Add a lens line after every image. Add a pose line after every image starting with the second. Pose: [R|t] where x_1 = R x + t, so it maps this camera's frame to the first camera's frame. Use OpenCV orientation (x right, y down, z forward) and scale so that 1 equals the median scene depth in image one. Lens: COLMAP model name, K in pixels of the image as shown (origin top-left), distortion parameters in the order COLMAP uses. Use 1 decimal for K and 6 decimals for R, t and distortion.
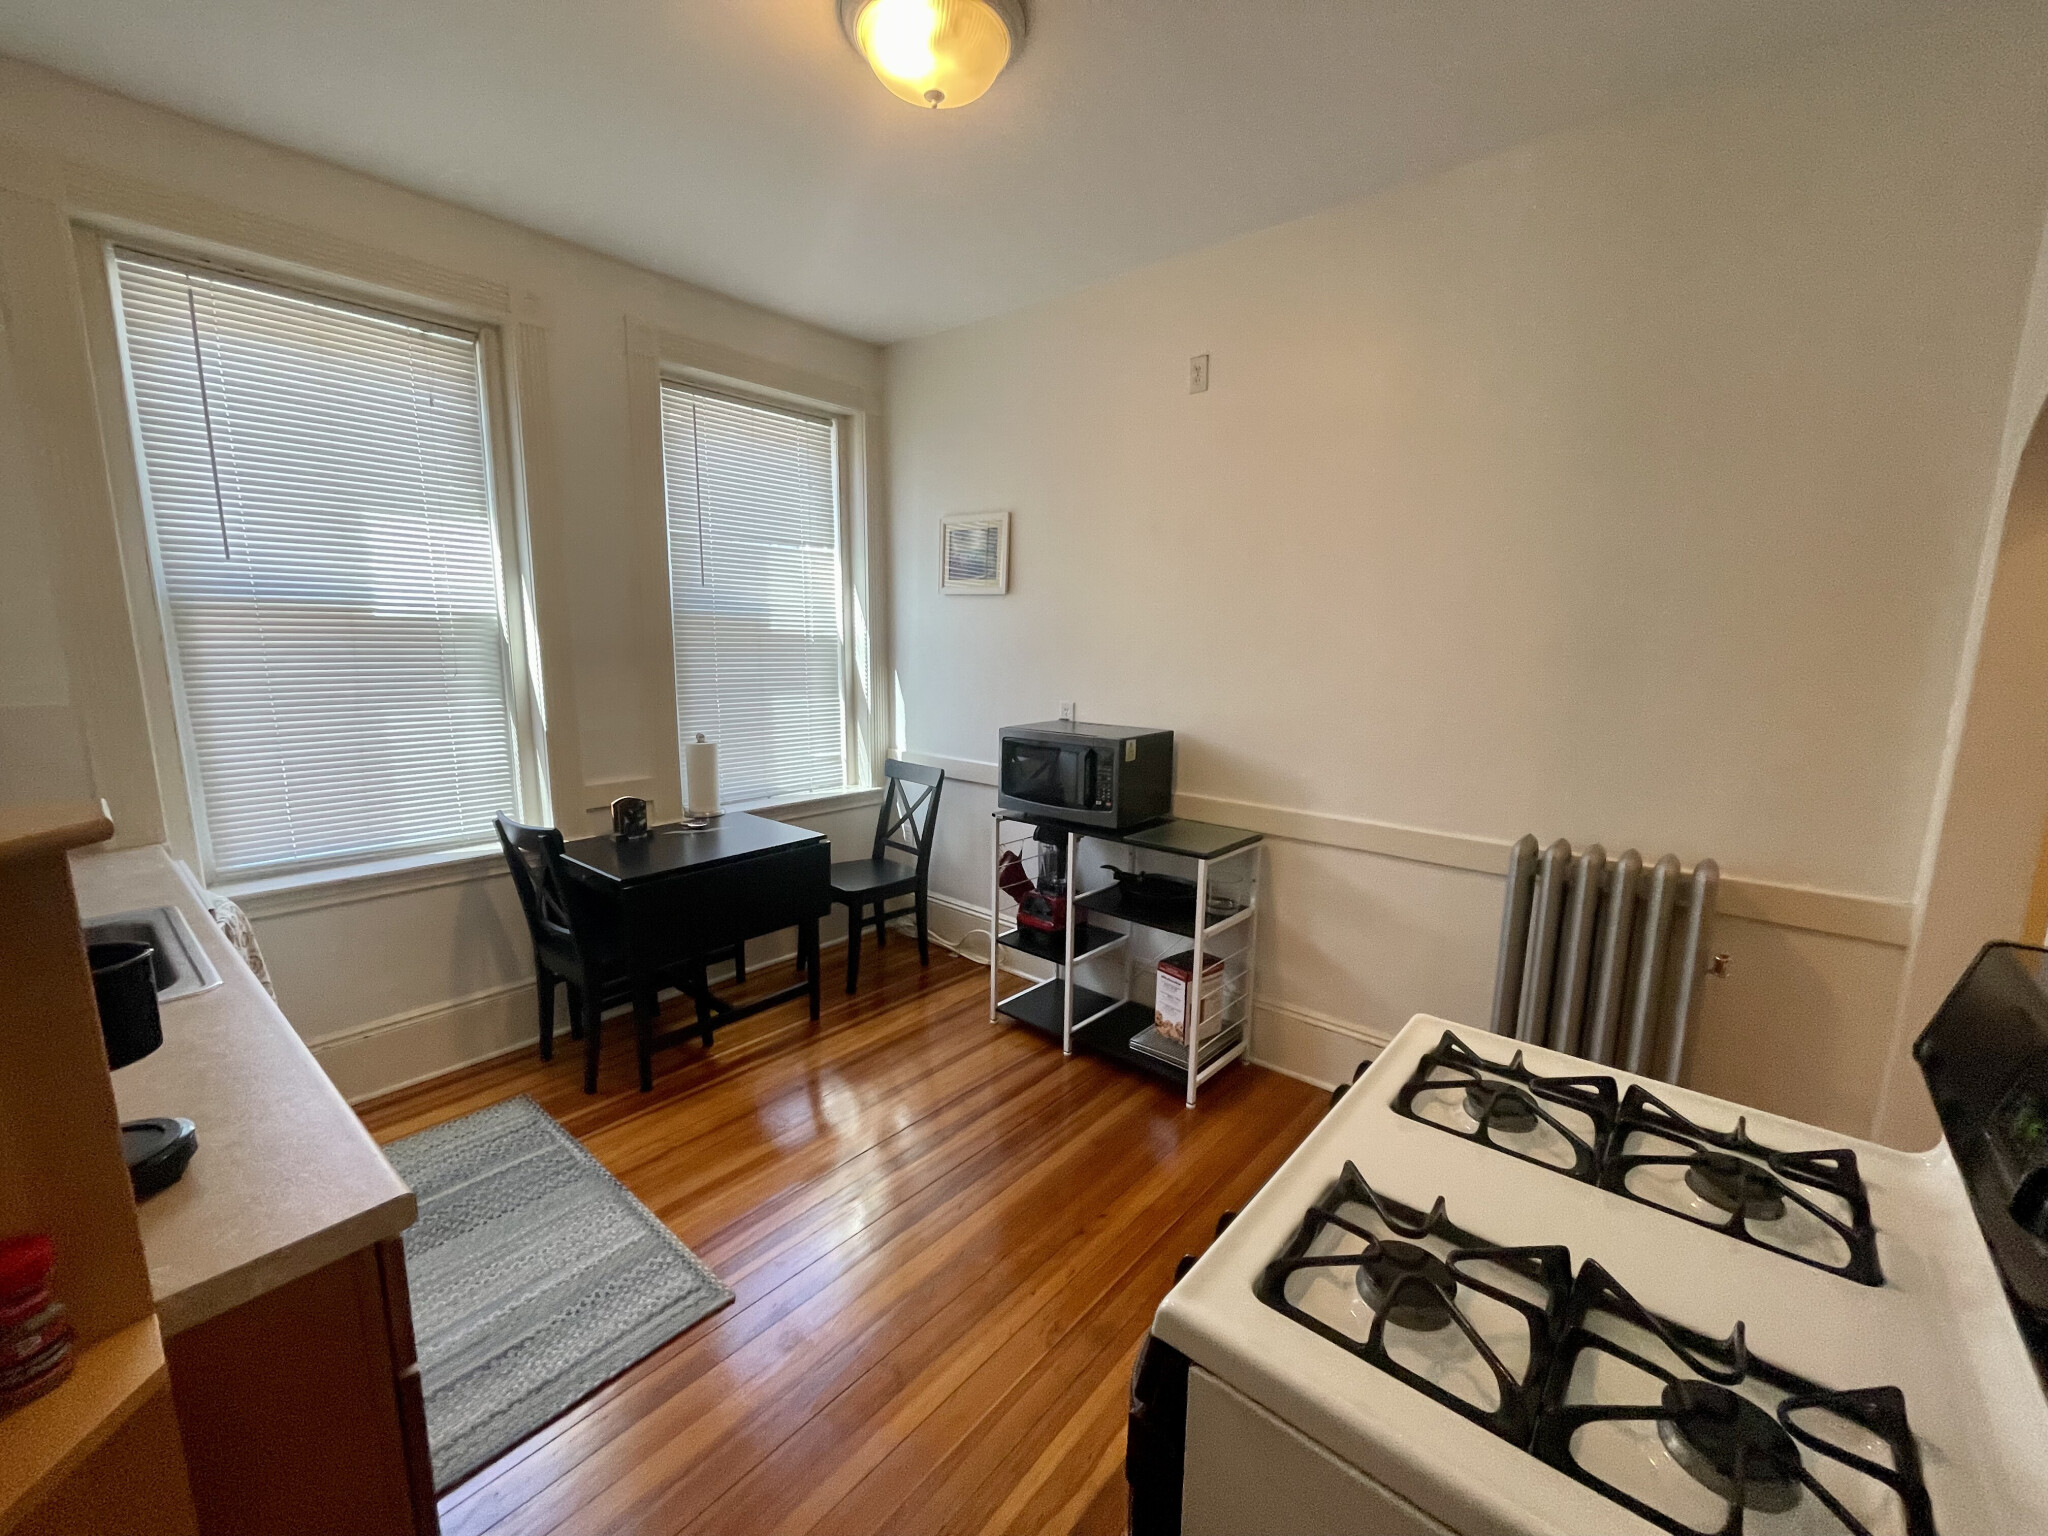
lens RADIAL K [[828.9, 0, 1024.0], [0, 828.9, 768.0], [0, 0, 1]] dist [-0.001055, -0.000083]
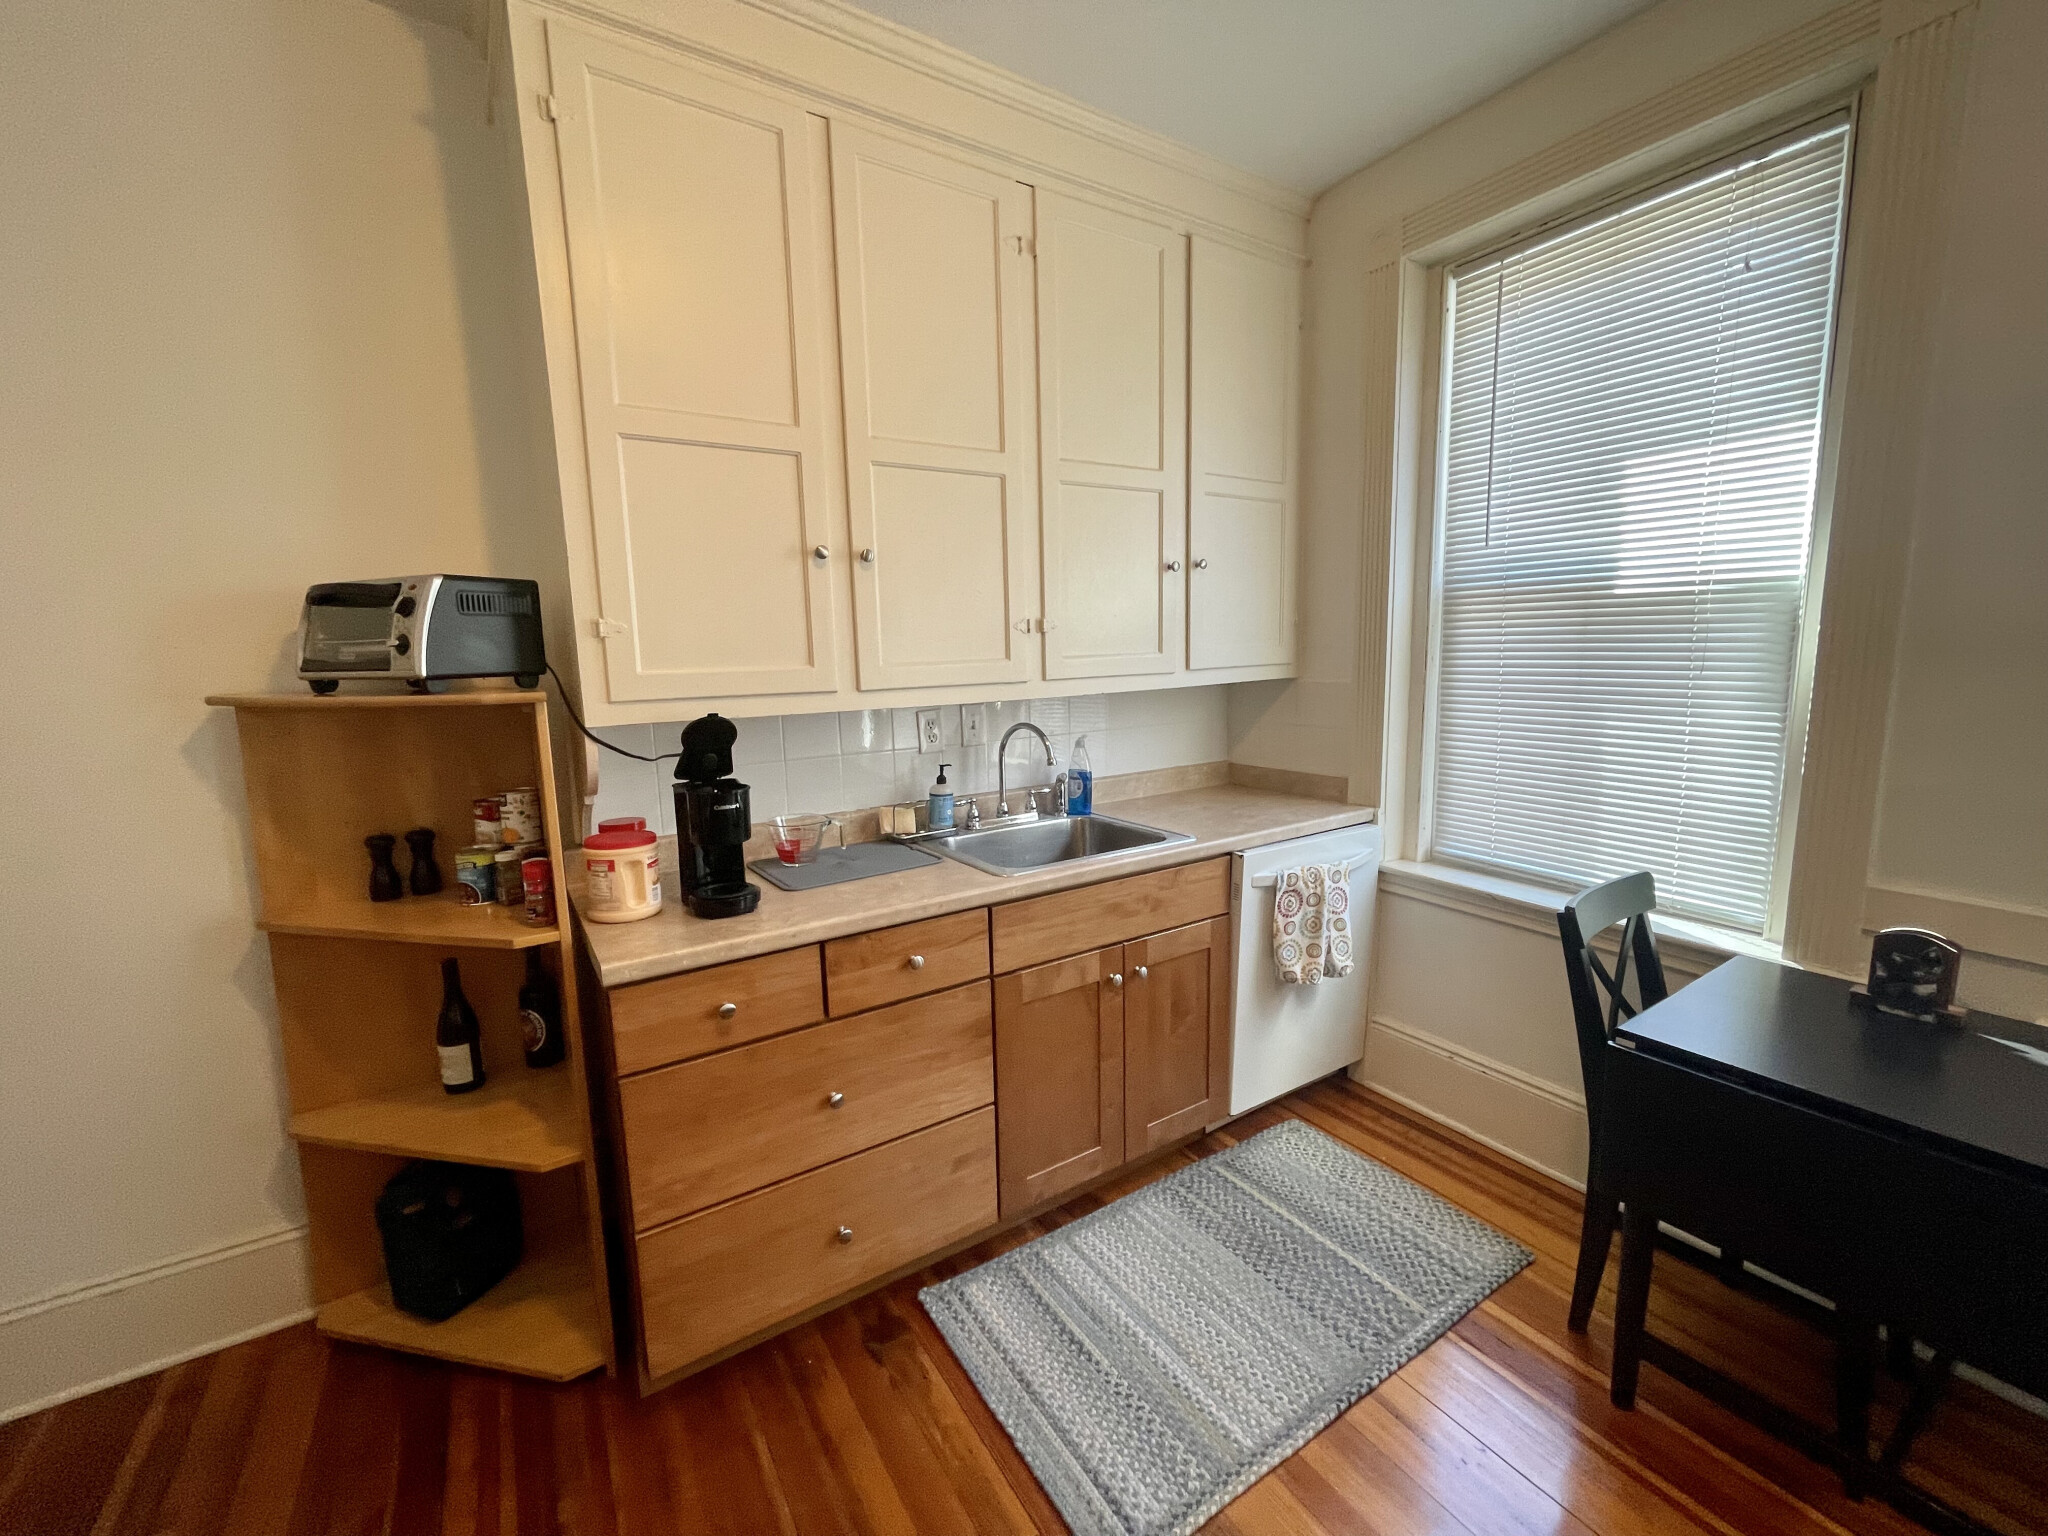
lens RADIAL K [[828.9, 0, 1024.0], [0, 828.9, 768.0], [0, 0, 1]] dist [-0.001055, -0.000083]
pose [[-0.307521, 0.137318, -0.941581, 0.175548], [-0.129045, 0.974372, 0.184246, -0.105918], [0.942750, 0.178166, -0.281919, 0.806027]]
